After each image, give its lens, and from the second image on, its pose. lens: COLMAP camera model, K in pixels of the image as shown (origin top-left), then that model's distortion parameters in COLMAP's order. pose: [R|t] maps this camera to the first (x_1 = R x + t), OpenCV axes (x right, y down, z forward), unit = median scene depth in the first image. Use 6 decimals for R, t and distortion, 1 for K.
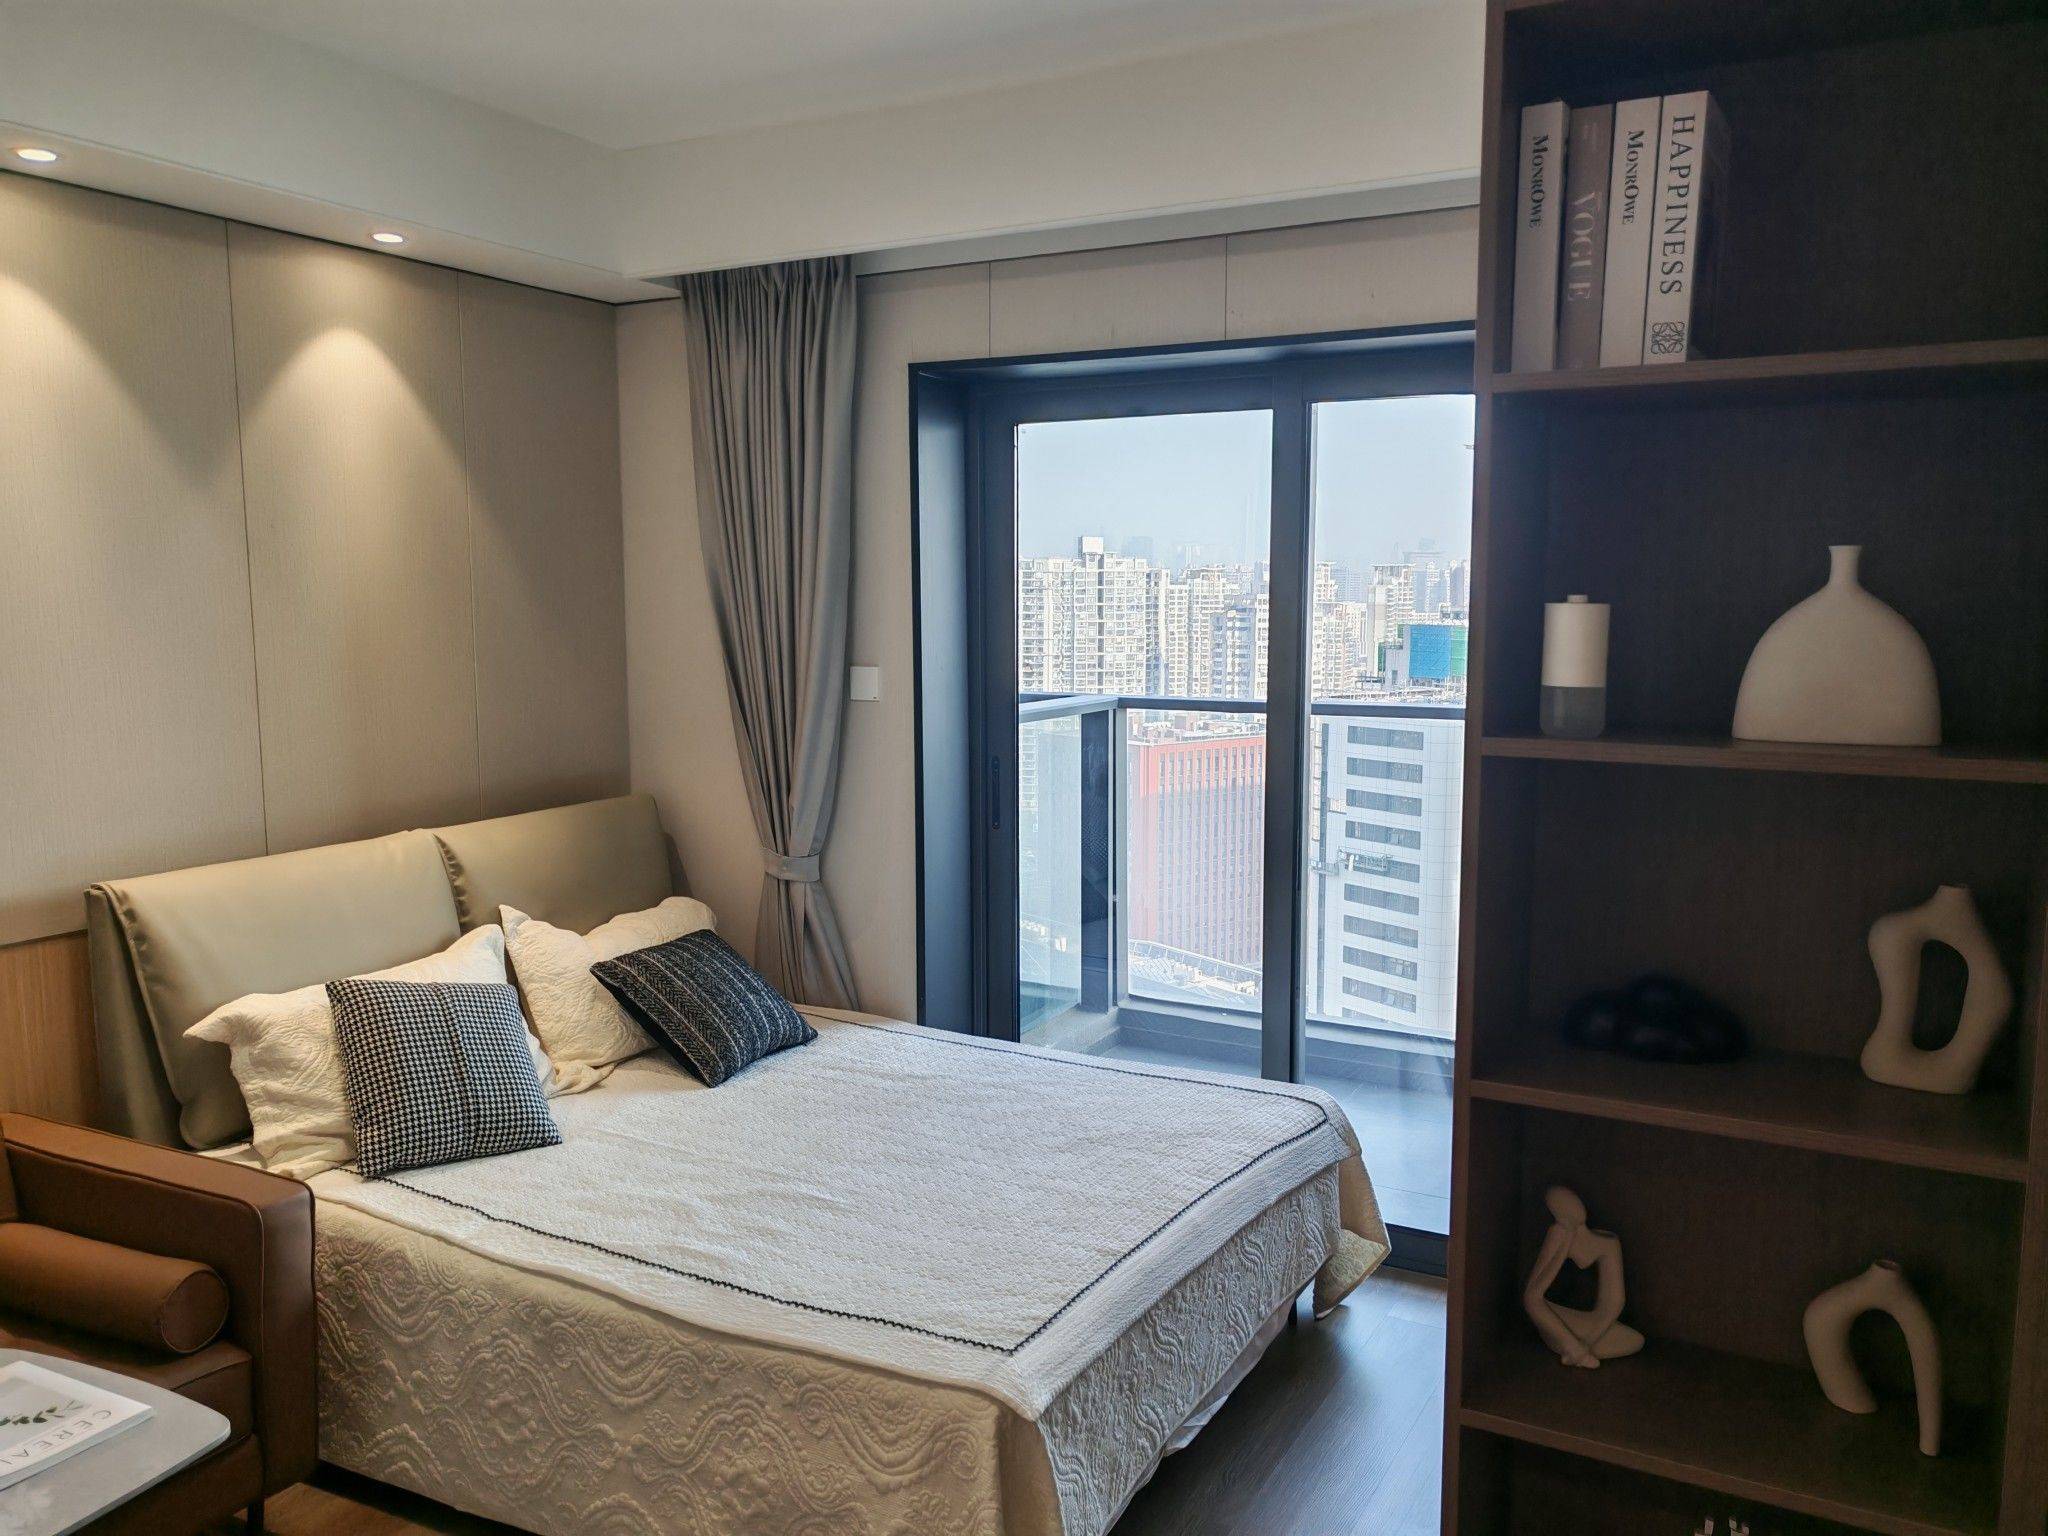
lens RADIAL K [[1585.7, 0, 1039.5], [0, 1585.7, 791.4], [0, 0, 1]] dist [0.033077, -0.020465]
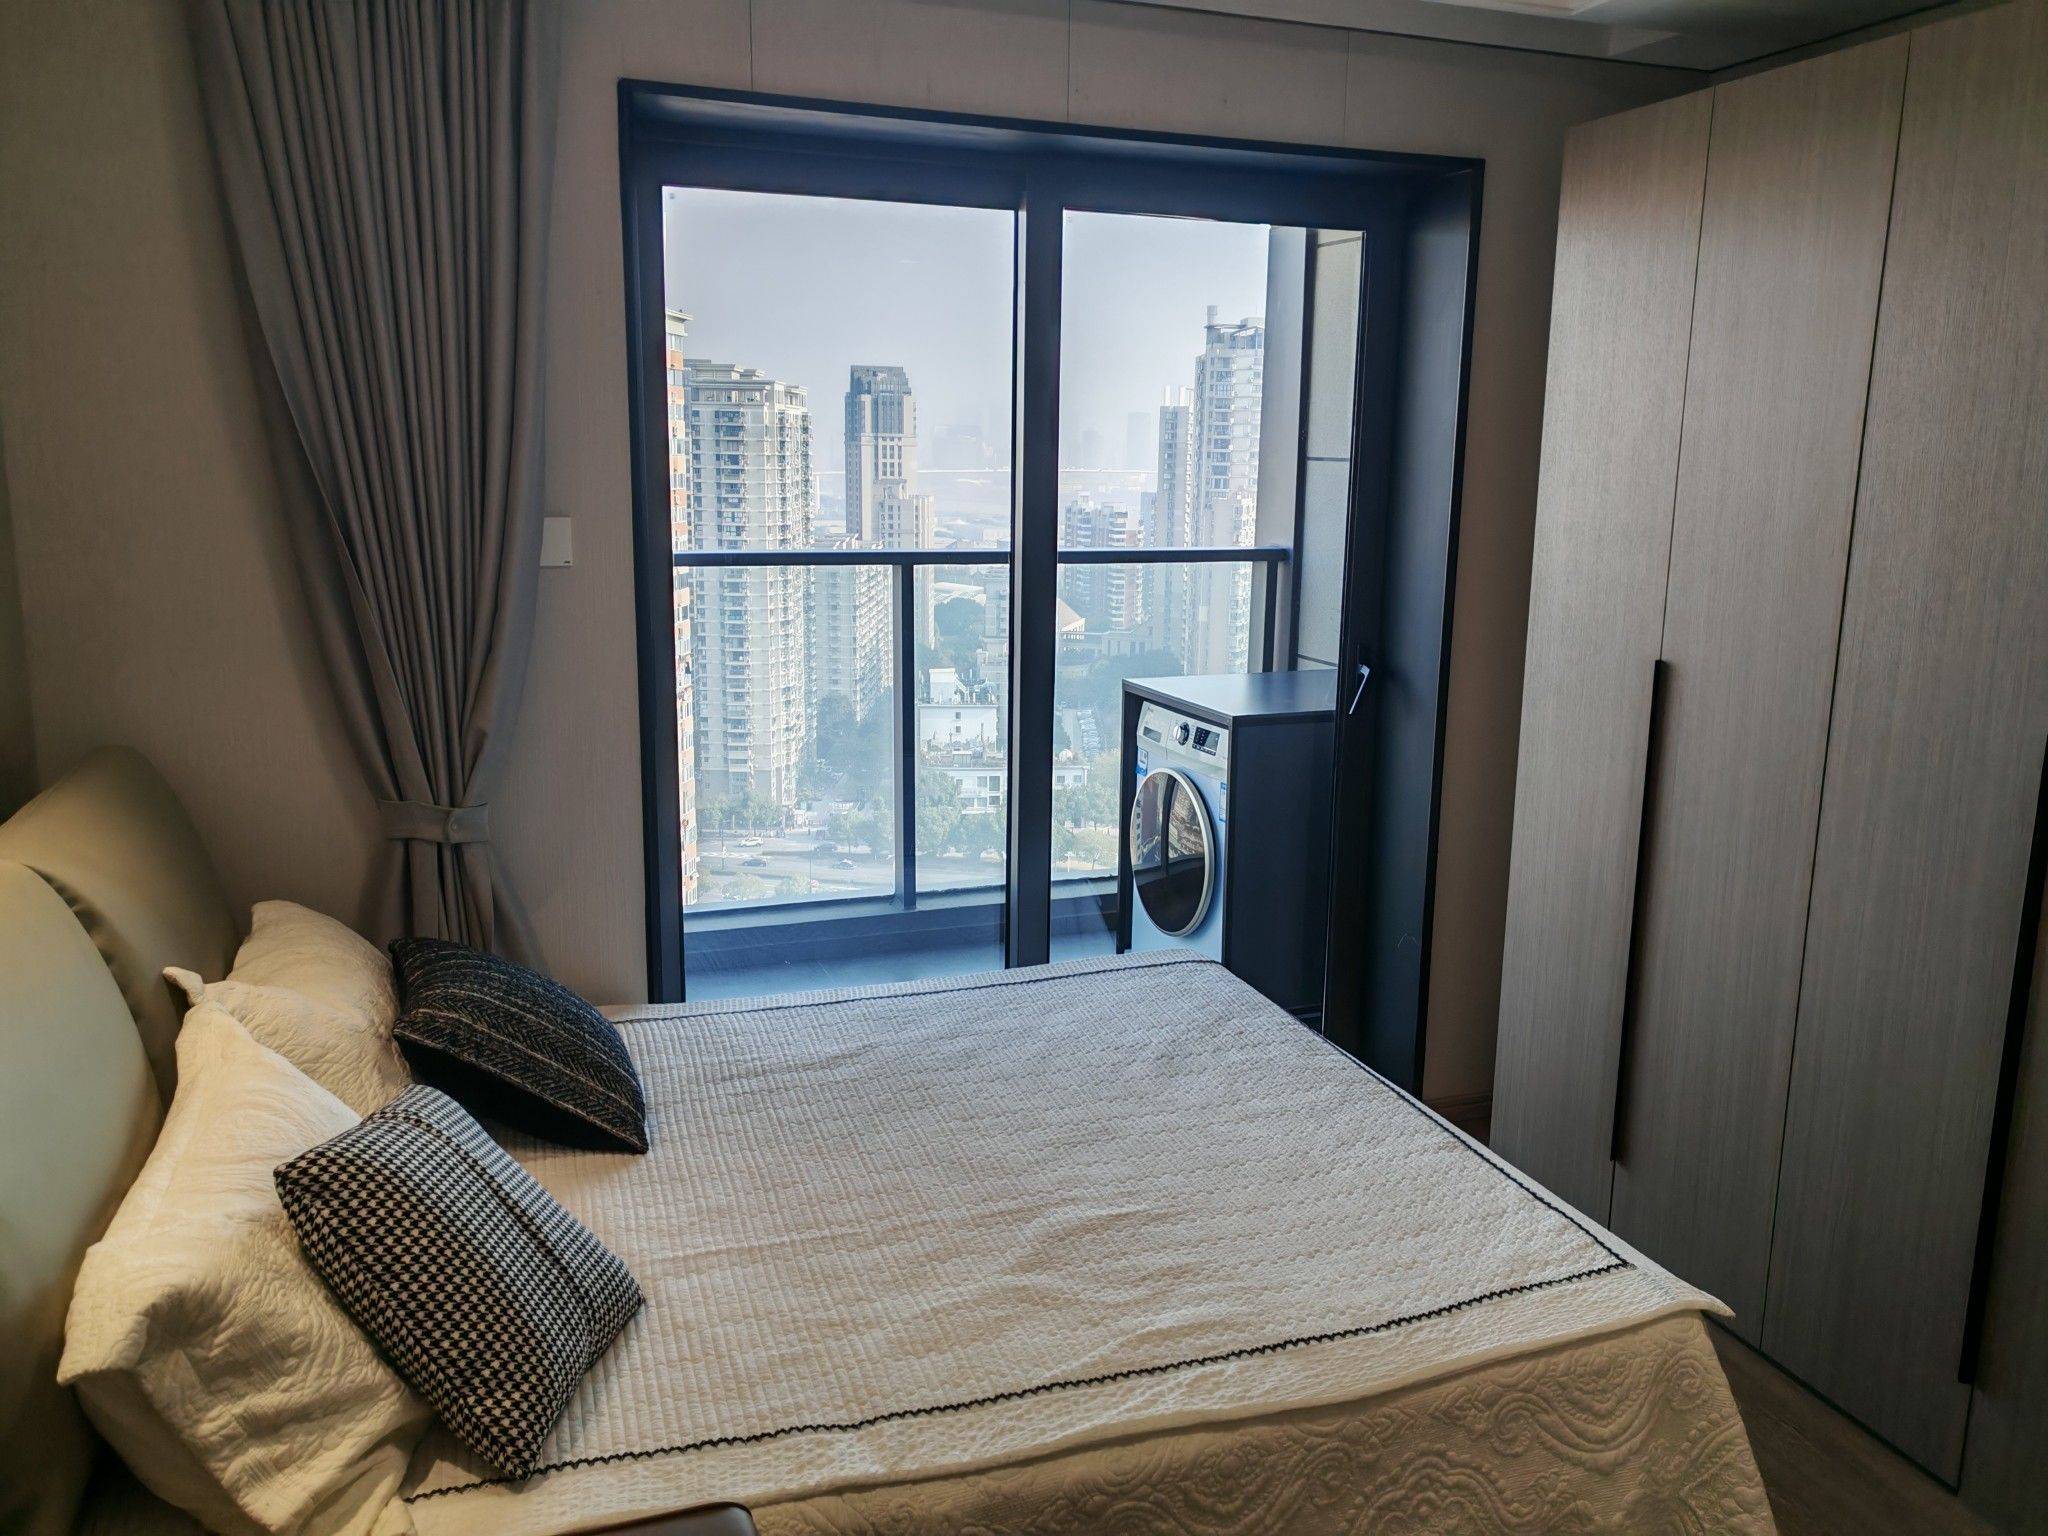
lens RADIAL K [[1585.7, 0, 1037.1], [0, 1585.7, 757.5], [0, 0, 1]] dist [0.033077, -0.020465]
pose [[0.650996, -0.136677, 0.746675, -0.659229], [0.081212, 0.990551, 0.110512, -0.045569], [-0.754725, -0.011304, 0.655944, 0.499008]]
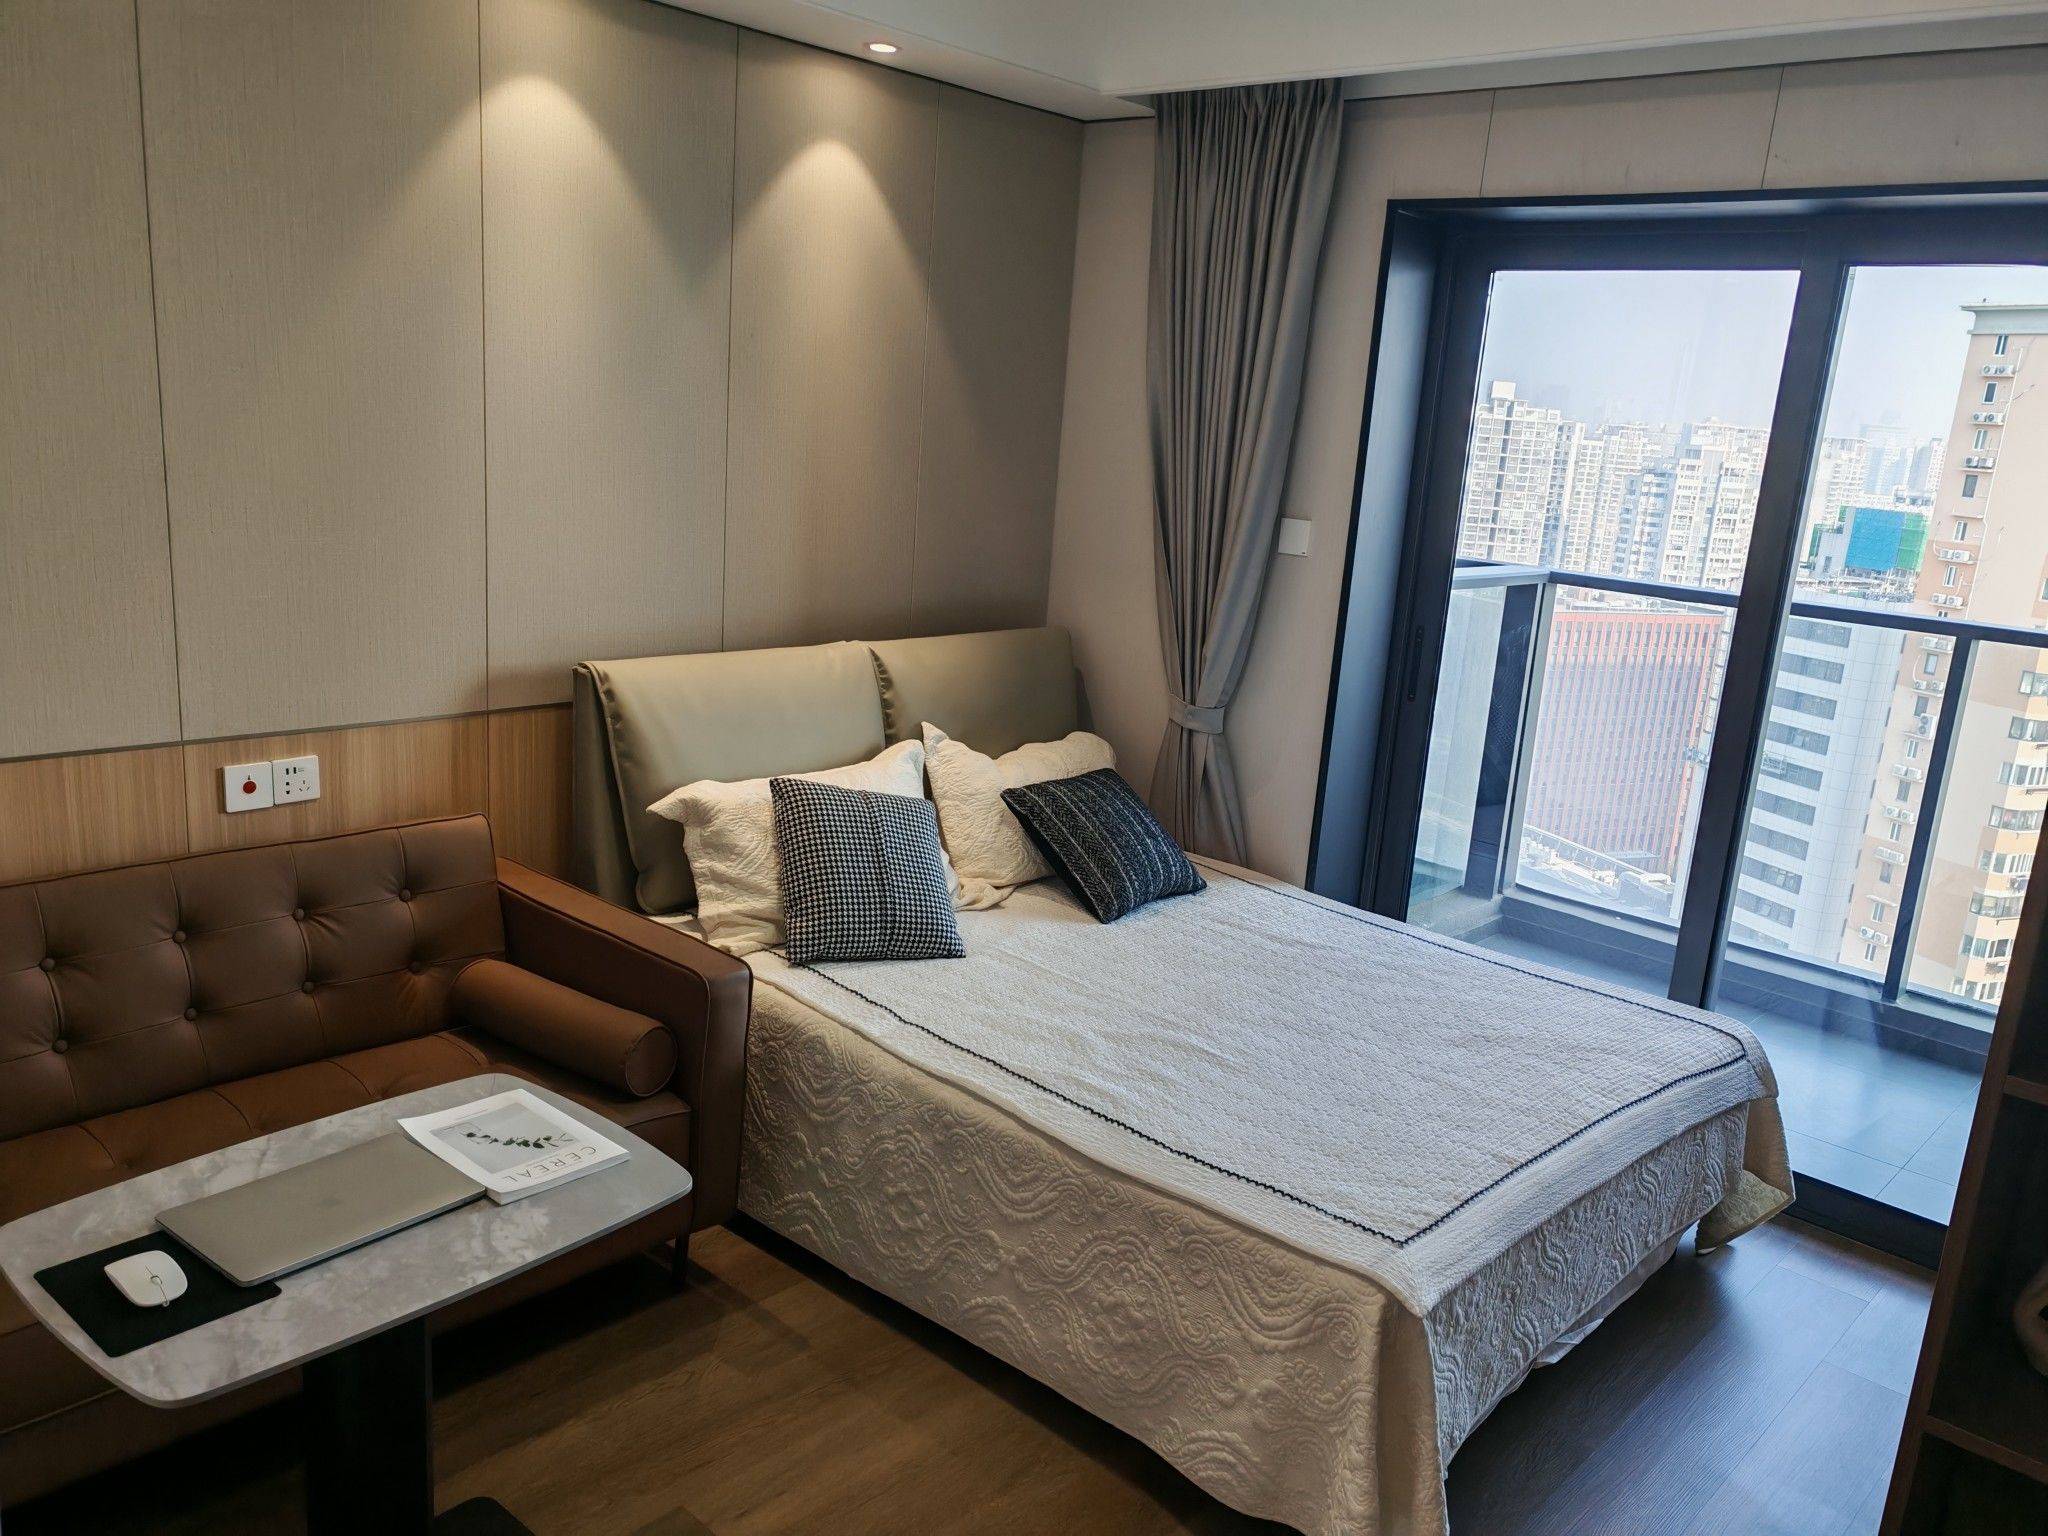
lens RADIAL K [[1585.7, 0, 1033.7], [0, 1585.7, 793.0], [0, 0, 1]] dist [0.033077, -0.020465]
pose [[0.968212, 0.127739, -0.215056, -0.047079], [-0.104595, 0.987750, 0.115803, -0.012357], [0.227214, -0.089628, 0.969712, 0.008712]]
